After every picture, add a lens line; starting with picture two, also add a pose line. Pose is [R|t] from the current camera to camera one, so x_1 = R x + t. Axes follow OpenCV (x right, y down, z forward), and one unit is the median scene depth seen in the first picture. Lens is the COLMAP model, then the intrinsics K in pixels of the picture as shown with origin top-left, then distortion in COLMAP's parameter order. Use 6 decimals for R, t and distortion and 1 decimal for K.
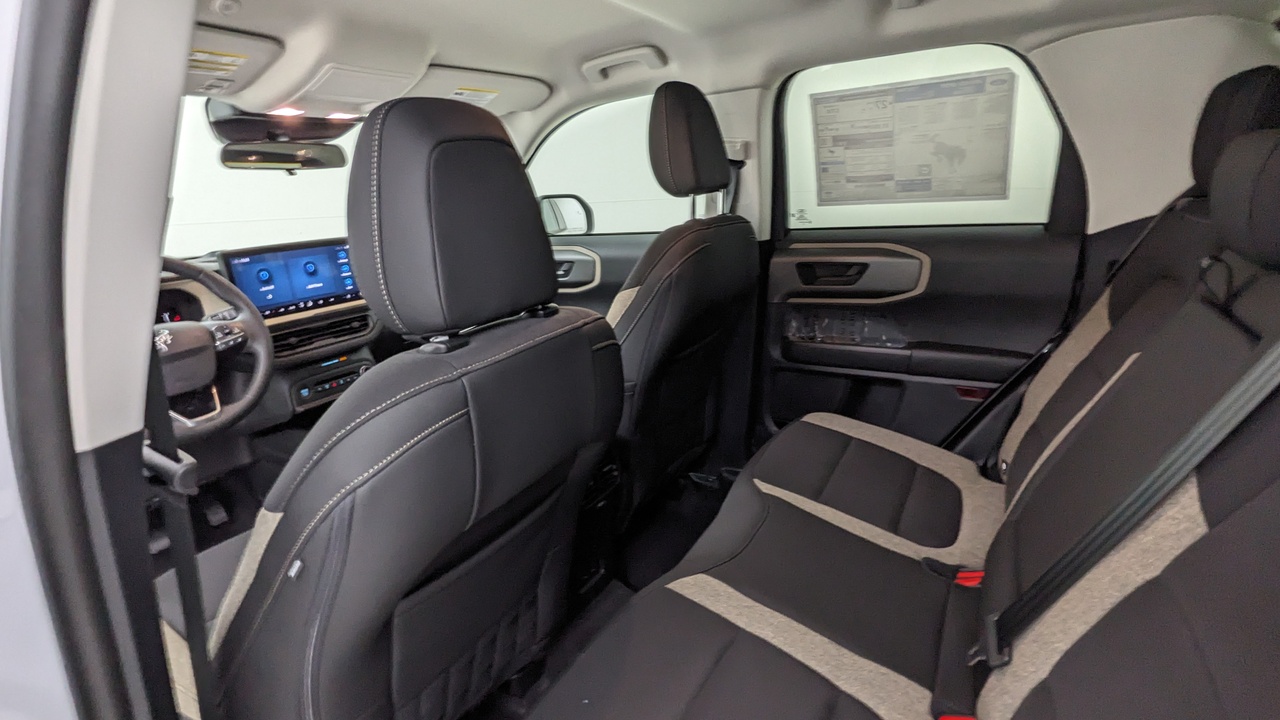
lens RADIAL K [[619.1, 0, 641.6], [0, 619.1, 364.4], [0, 0, 1]] dist [0.005651, -0.001126]
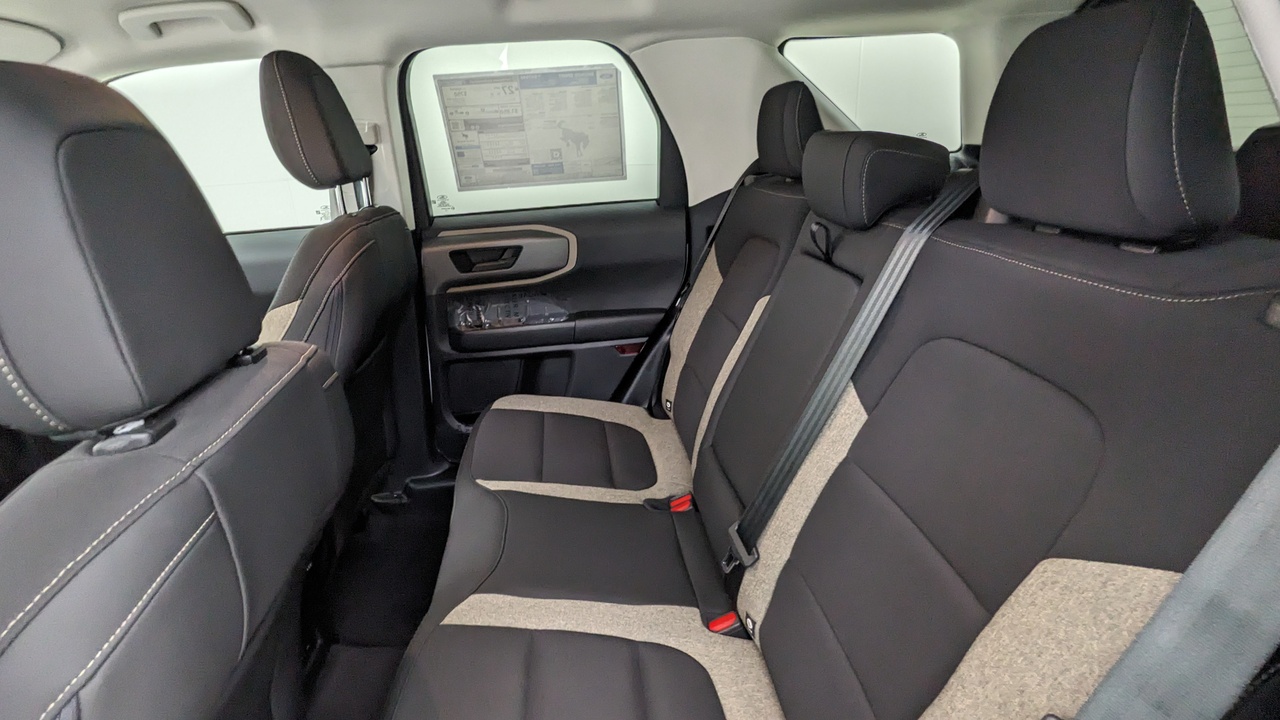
lens RADIAL K [[618.6, 0, 624.2], [0, 618.6, 366.7], [0, 0, 1]] dist [0.000696, -0.000548]
pose [[0.796683, -0.206476, 0.568035, -0.135421], [0.184113, 0.978077, 0.097299, -0.036595], [-0.575672, 0.027066, 0.817233, 0.067913]]
